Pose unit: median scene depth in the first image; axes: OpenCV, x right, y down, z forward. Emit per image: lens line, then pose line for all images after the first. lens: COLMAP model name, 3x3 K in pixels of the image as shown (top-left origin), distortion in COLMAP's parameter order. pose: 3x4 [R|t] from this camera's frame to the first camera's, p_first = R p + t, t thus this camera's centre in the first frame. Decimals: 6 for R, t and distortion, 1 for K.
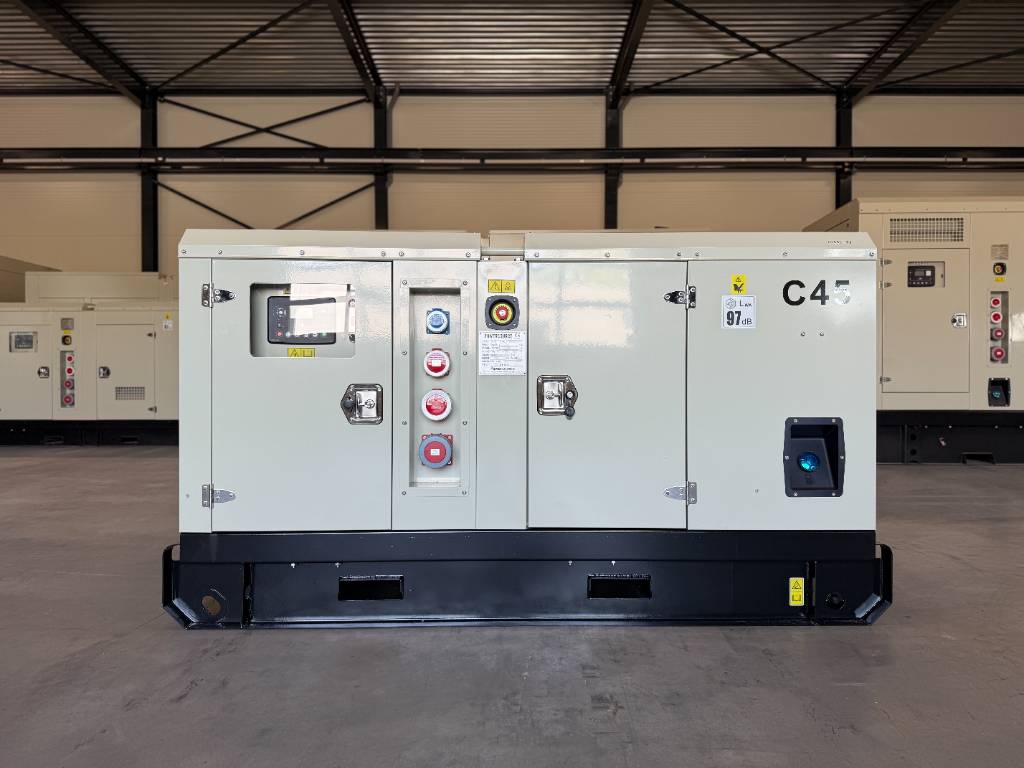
lens RADIAL K [[725.3, 0, 511.5], [0, 725.3, 393.9], [0, 0, 1]] dist [0.012123, -0.013508]
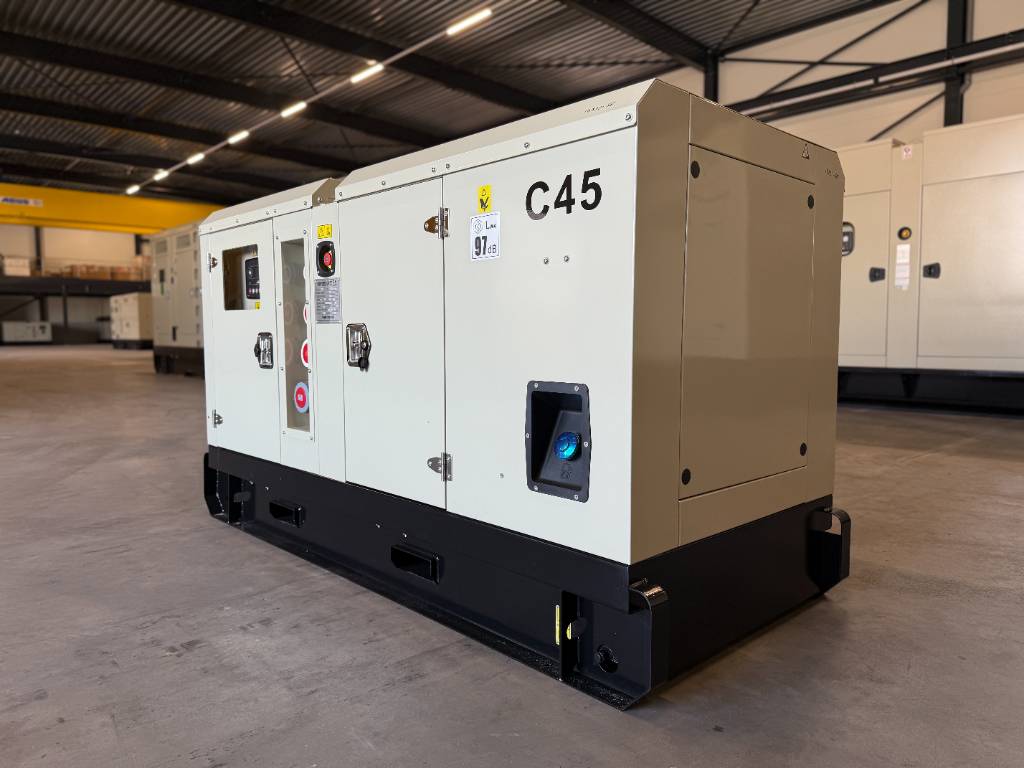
lens RADIAL K [[725.3, 0, 514.1], [0, 725.3, 383.5], [0, 0, 1]] dist [0.012123, -0.013508]
pose [[0.674862, 0.052371, -0.736083, 0.889313], [-0.011540, 0.998106, 0.060433, -0.006888], [0.737854, -0.032289, 0.674188, 0.509369]]
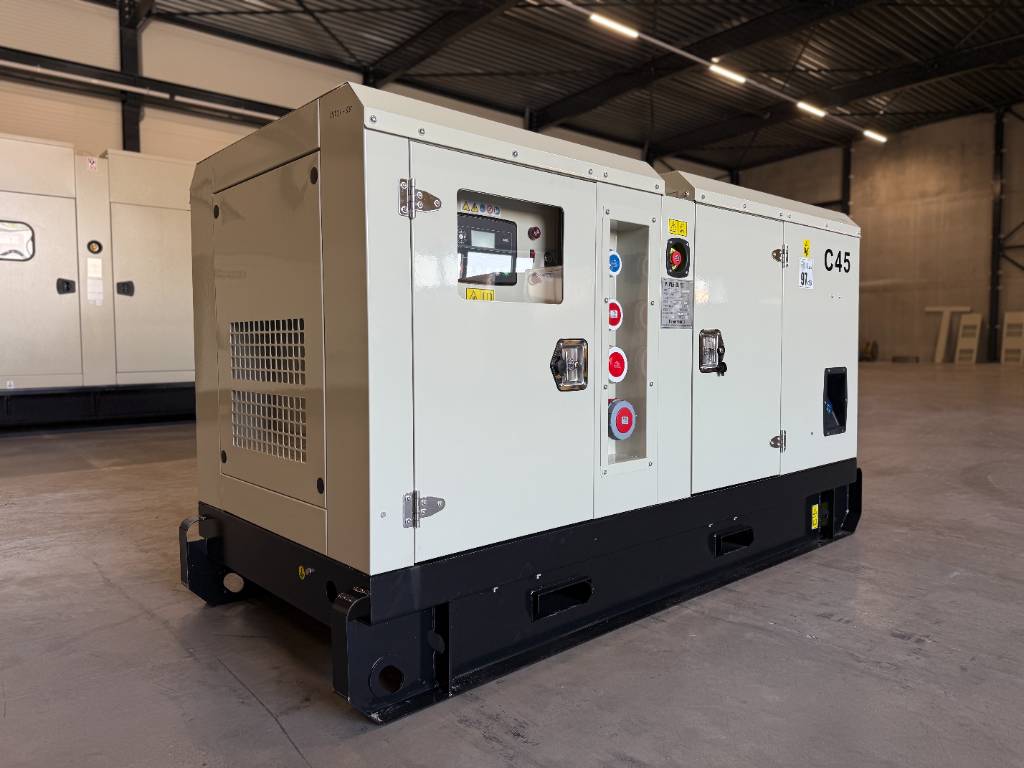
lens RADIAL K [[725.3, 0, 517.4], [0, 725.3, 382.6], [0, 0, 1]] dist [0.012123, -0.013508]
pose [[0.756998, -0.037931, 0.652315, -0.747872], [0.018825, 0.999165, 0.036254, 0.005009], [-0.653146, -0.015165, 0.757080, 0.441614]]
